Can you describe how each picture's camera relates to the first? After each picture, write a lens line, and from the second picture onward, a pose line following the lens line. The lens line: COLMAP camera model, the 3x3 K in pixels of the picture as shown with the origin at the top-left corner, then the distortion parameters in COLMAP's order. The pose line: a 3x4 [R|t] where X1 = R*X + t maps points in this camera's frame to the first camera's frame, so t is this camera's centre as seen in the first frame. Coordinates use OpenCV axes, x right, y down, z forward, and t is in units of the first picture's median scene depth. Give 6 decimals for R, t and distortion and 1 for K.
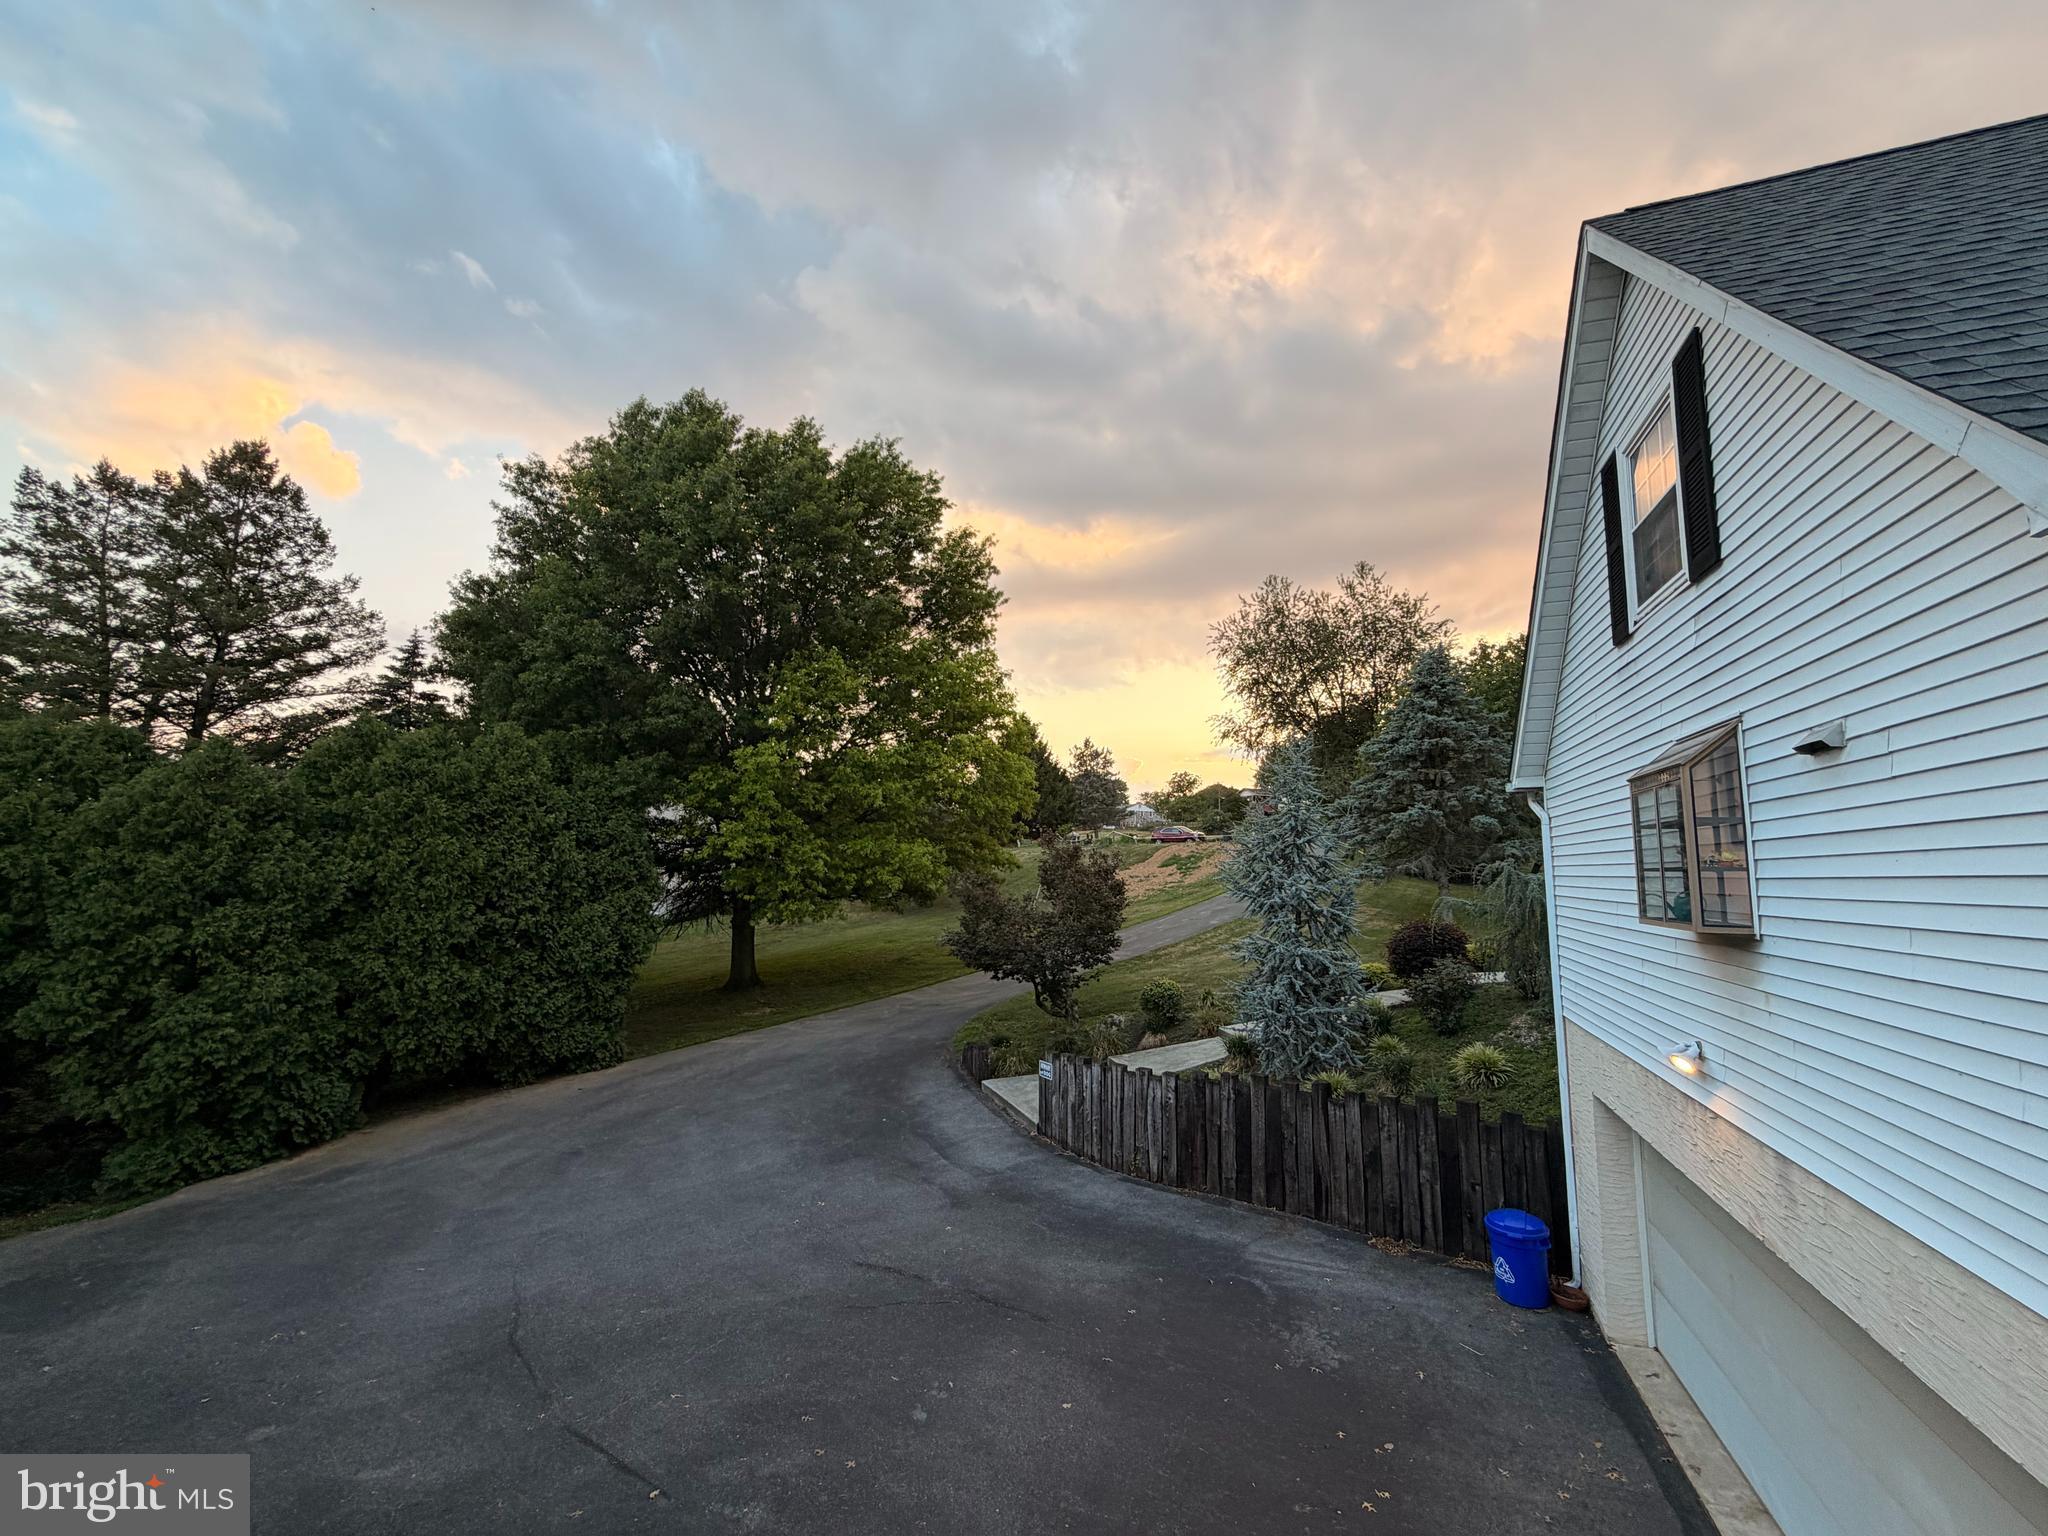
lens RADIAL K [[820.0, 0, 1020.9], [0, 820.0, 761.9], [0, 0, 1]] dist [-0.000185, -0.000078]
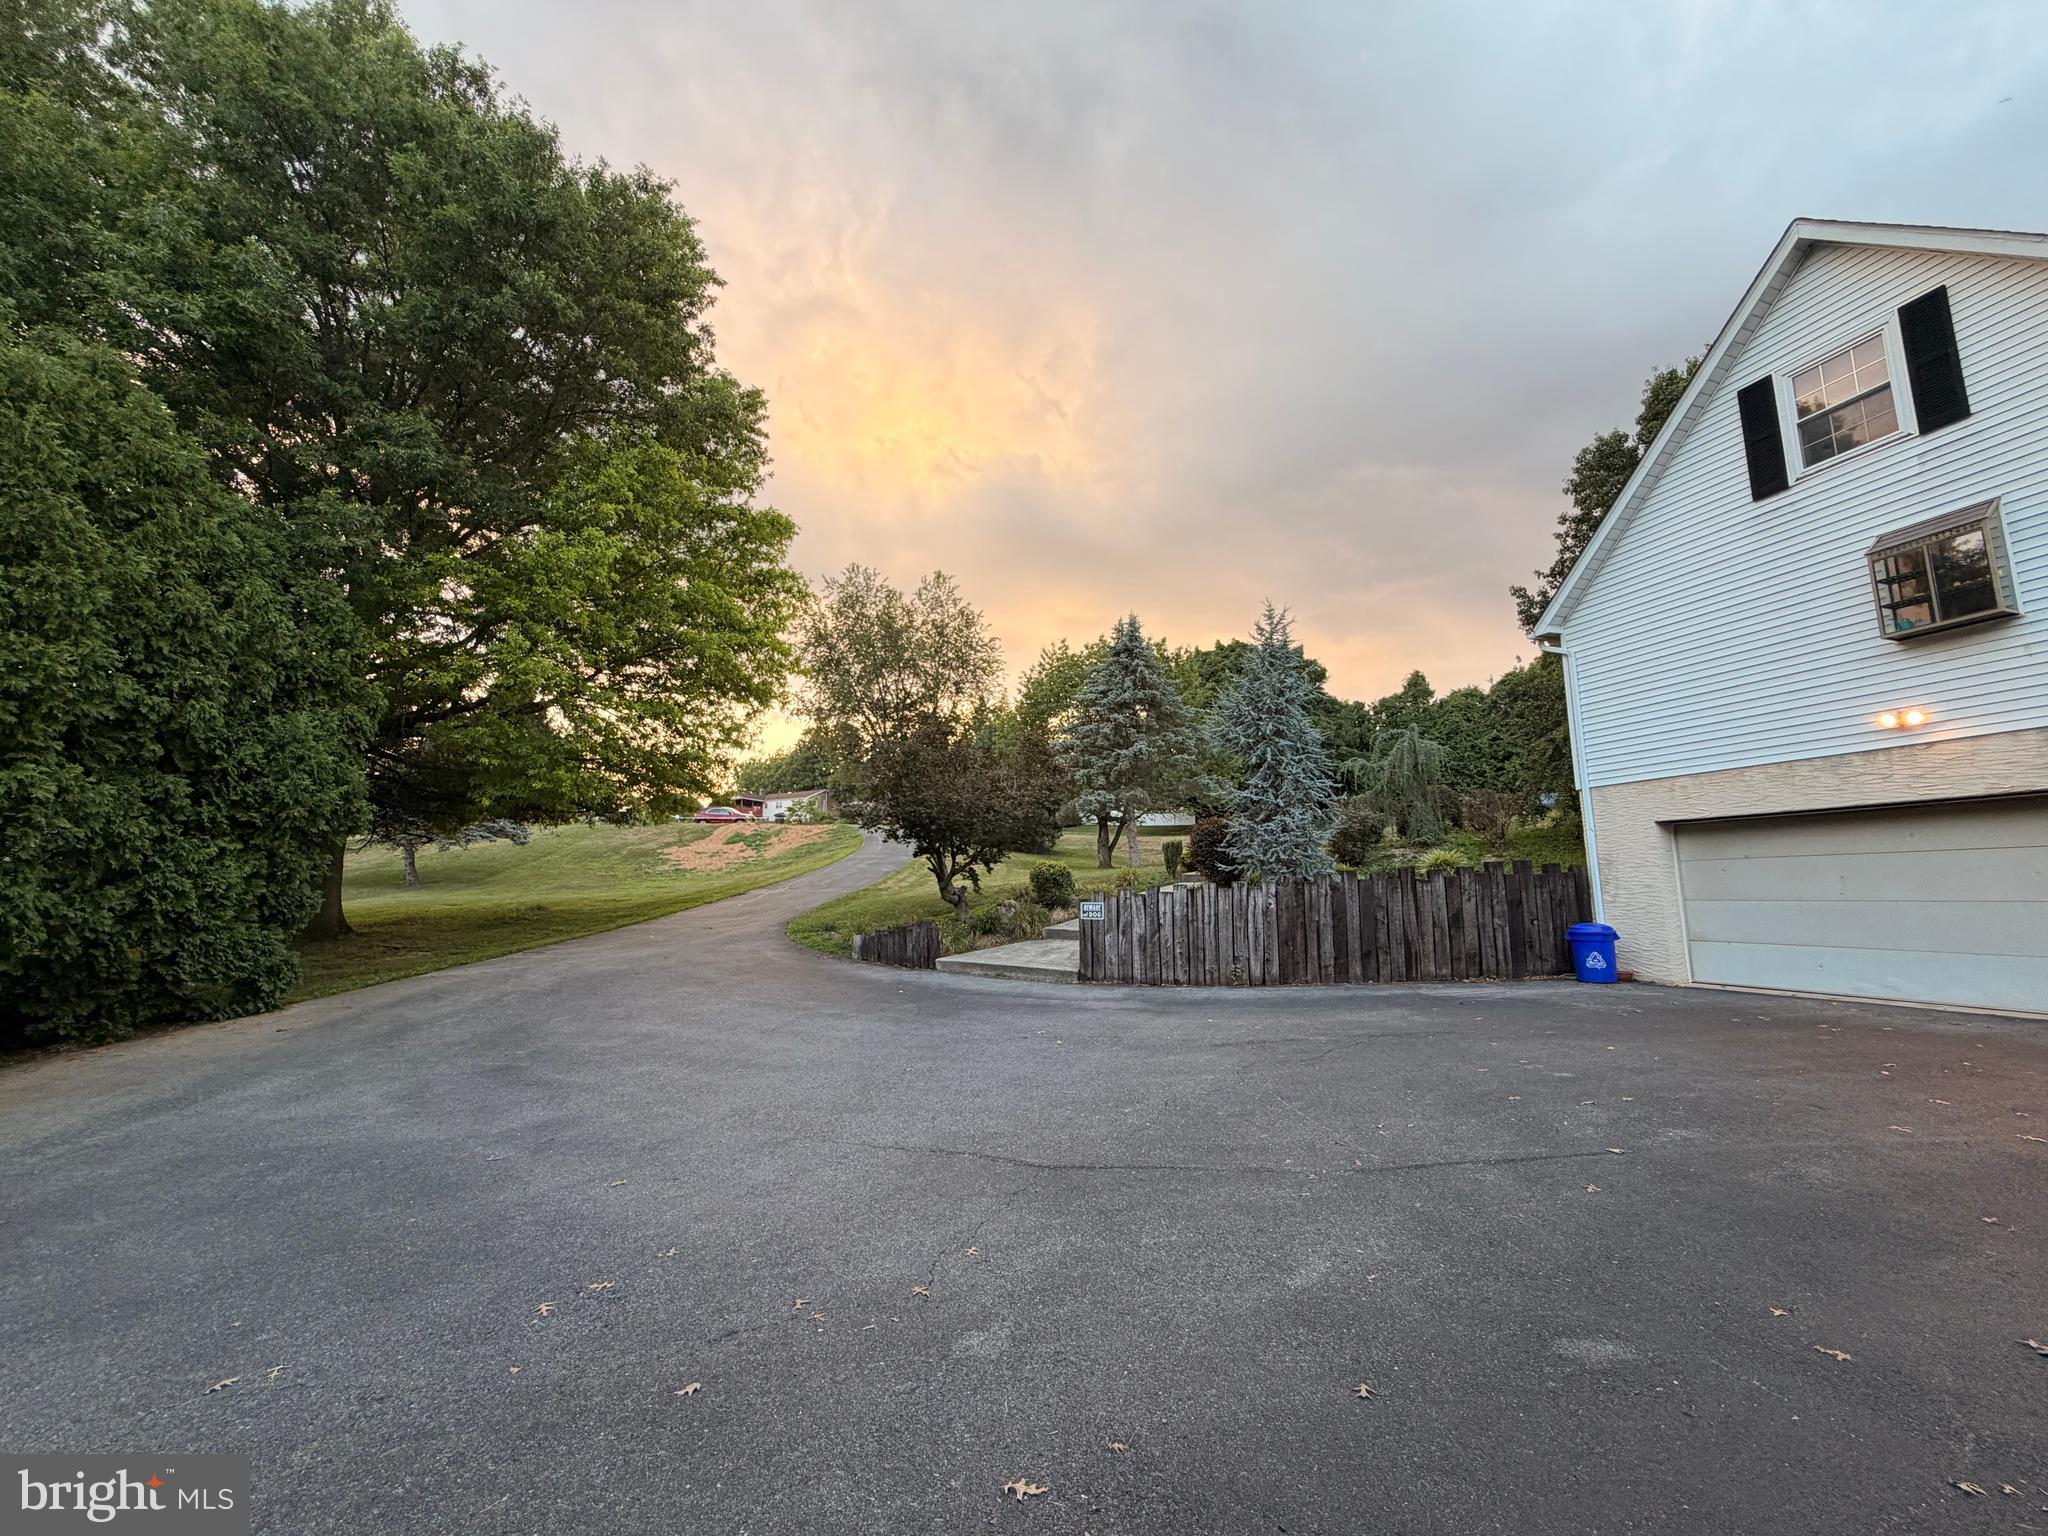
lens RADIAL K [[820.0, 0, 1020.9], [0, 820.0, 761.9], [0, 0, 1]] dist [-0.000185, -0.000078]
pose [[0.781603, 0.090063, 0.617240, -0.403840], [-0.072532, 0.995932, -0.053473, 0.169783], [-0.619545, -0.002975, 0.784956, 0.205702]]
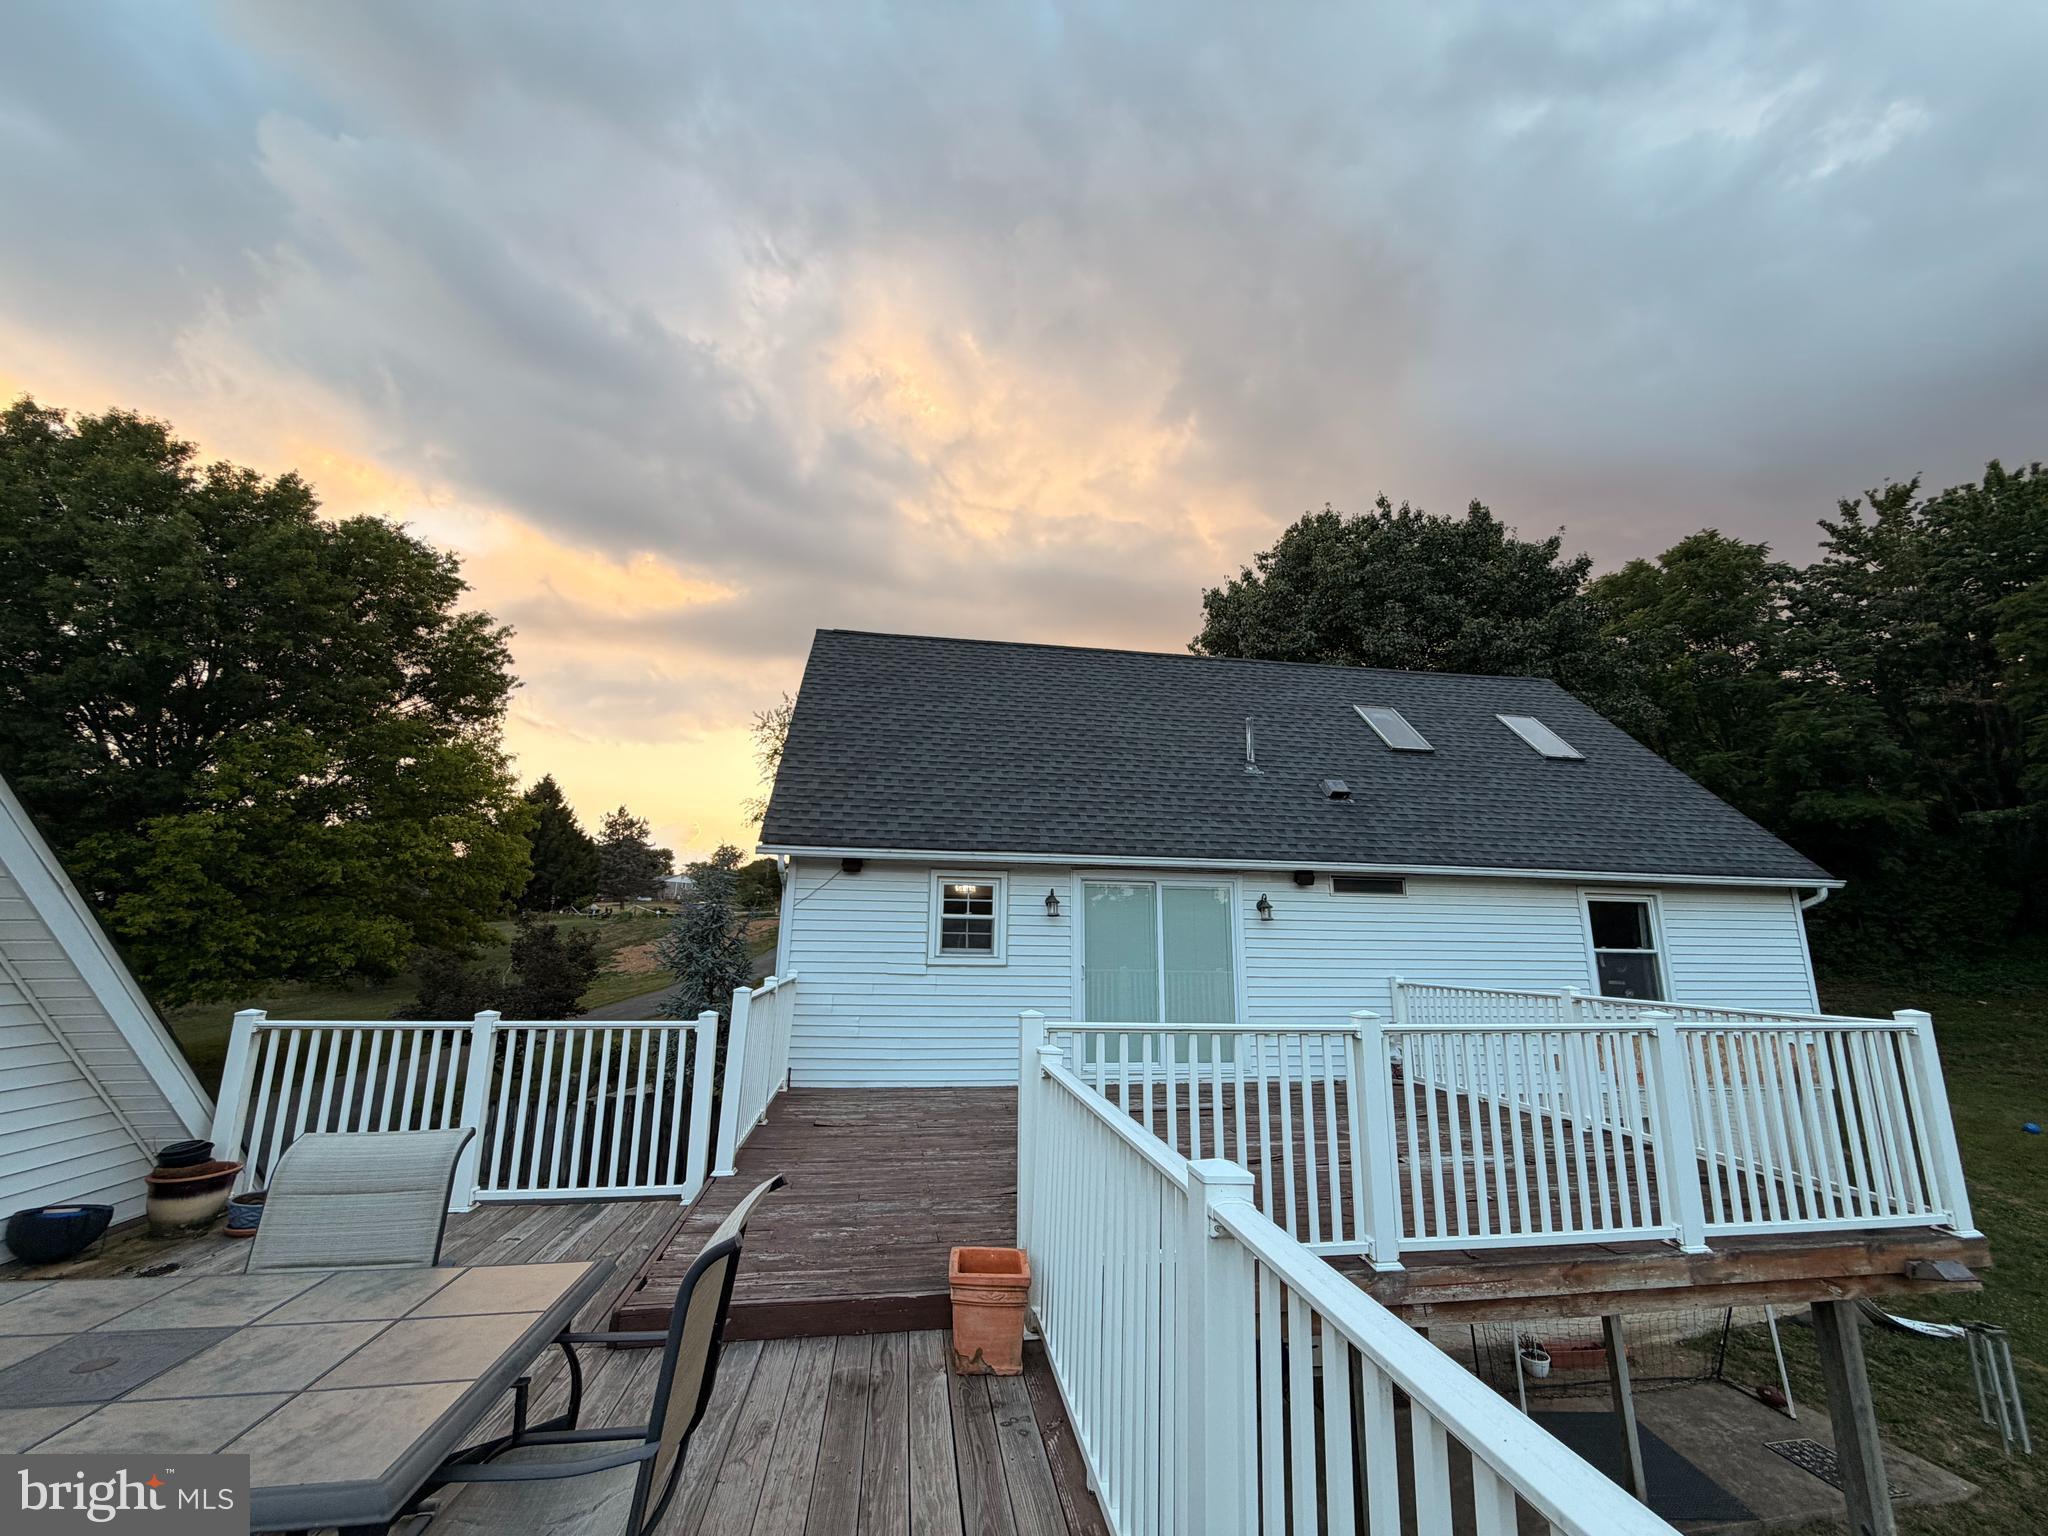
lens RADIAL K [[820.3, 0, 1024.0], [0, 820.3, 768.0], [0, 0, 1]] dist [-0.000342, -0.000319]
pose [[0.864556, 0.105713, 0.491292, 0.048904], [-0.065632, 0.993003, -0.098172, -0.044369], [-0.498232, 0.052631, 0.865445, -0.313143]]
